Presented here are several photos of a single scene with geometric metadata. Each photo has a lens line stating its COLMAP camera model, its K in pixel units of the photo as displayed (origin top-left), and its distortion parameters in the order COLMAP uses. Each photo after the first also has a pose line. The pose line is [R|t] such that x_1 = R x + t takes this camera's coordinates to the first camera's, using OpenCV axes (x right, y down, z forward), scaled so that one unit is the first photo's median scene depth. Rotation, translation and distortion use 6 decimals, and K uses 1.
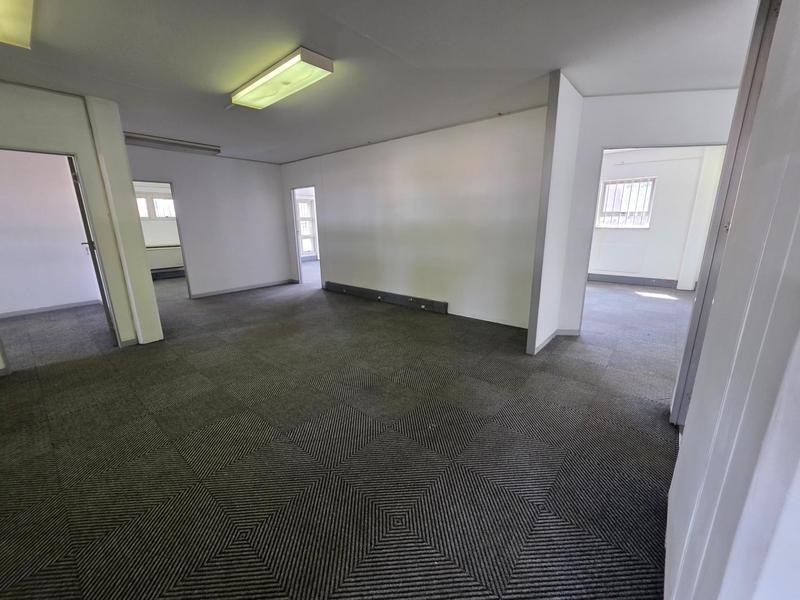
lens RADIAL K [[326.6, 0, 400.6], [0, 326.6, 306.7], [0, 0, 1]] dist [0.005486, -0.001527]
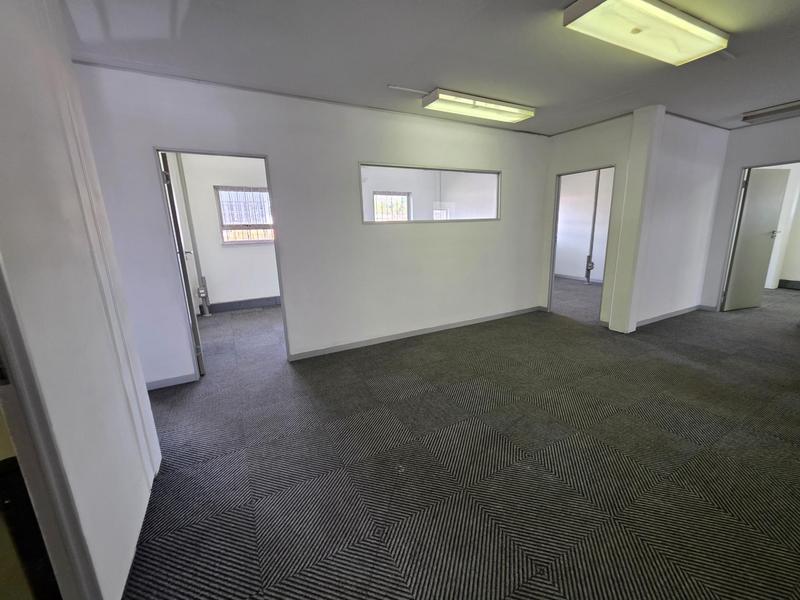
lens RADIAL K [[326.6, 0, 400.5], [0, 326.6, 301.1], [0, 0, 1]] dist [0.005486, -0.001527]
pose [[-0.382945, 0.231235, -0.894362, 0.397383], [-0.209914, 0.921055, 0.328016, -0.165178], [0.899605, 0.313351, -0.304174, 0.590350]]
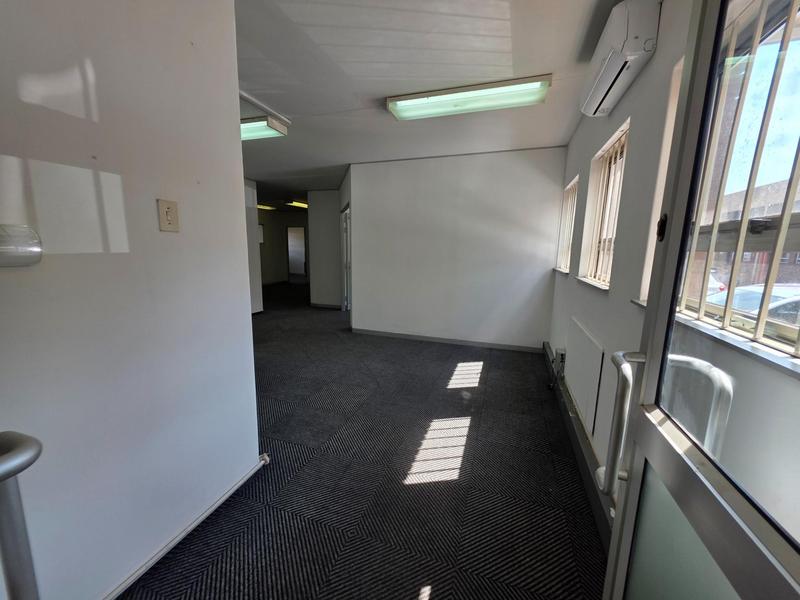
lens RADIAL K [[326.6, 0, 400.7], [0, 326.6, 300.0], [0, 0, 1]] dist [0.005486, -0.001527]
pose [[0.356123, 0.165927, -0.919589, 2.084221], [-0.263910, 0.961904, 0.071360, -0.167022], [0.896397, 0.217276, 0.386346, 0.534054]]
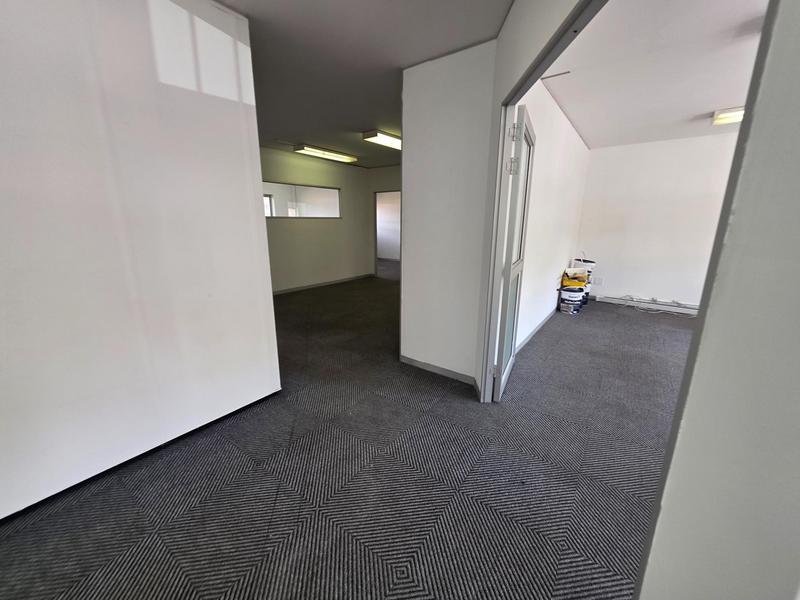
lens RADIAL K [[326.6, 0, 393.5], [0, 326.6, 303.2], [0, 0, 1]] dist [0.005486, -0.001527]
pose [[0.045125, 0.254514, -0.966016, 1.017977], [-0.266330, 0.935067, 0.233919, -0.183662], [0.962825, 0.246723, 0.109980, 0.652786]]
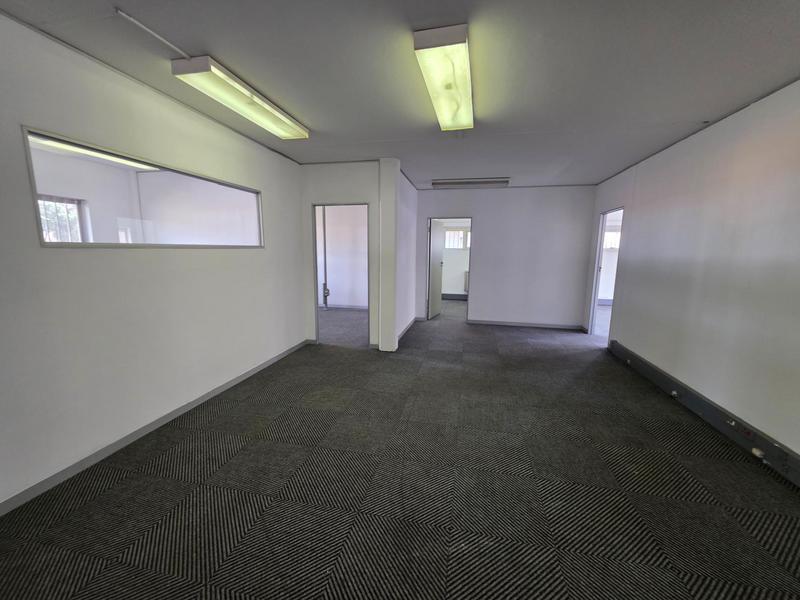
lens RADIAL K [[326.6, 0, 398.4], [0, 326.6, 297.6], [0, 0, 1]] dist [0.005486, -0.001527]
pose [[0.455312, 0.143291, -0.878726, 0.238289], [-0.243278, 0.969428, 0.032027, -0.112963], [0.856450, 0.199192, 0.476251, 0.391885]]
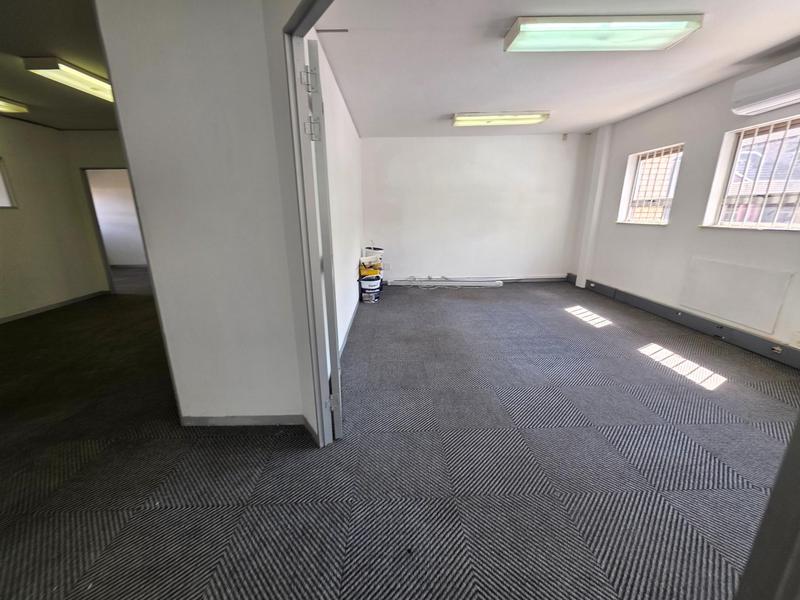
lens RADIAL K [[326.6, 0, 398.7], [0, 326.6, 300.3], [0, 0, 1]] dist [0.005486, -0.001527]
pose [[0.655169, 0.203635, -0.727521, 0.857026], [-0.197305, 0.975688, 0.095414, -0.181311], [0.729263, 0.081031, 0.679419, 0.670836]]
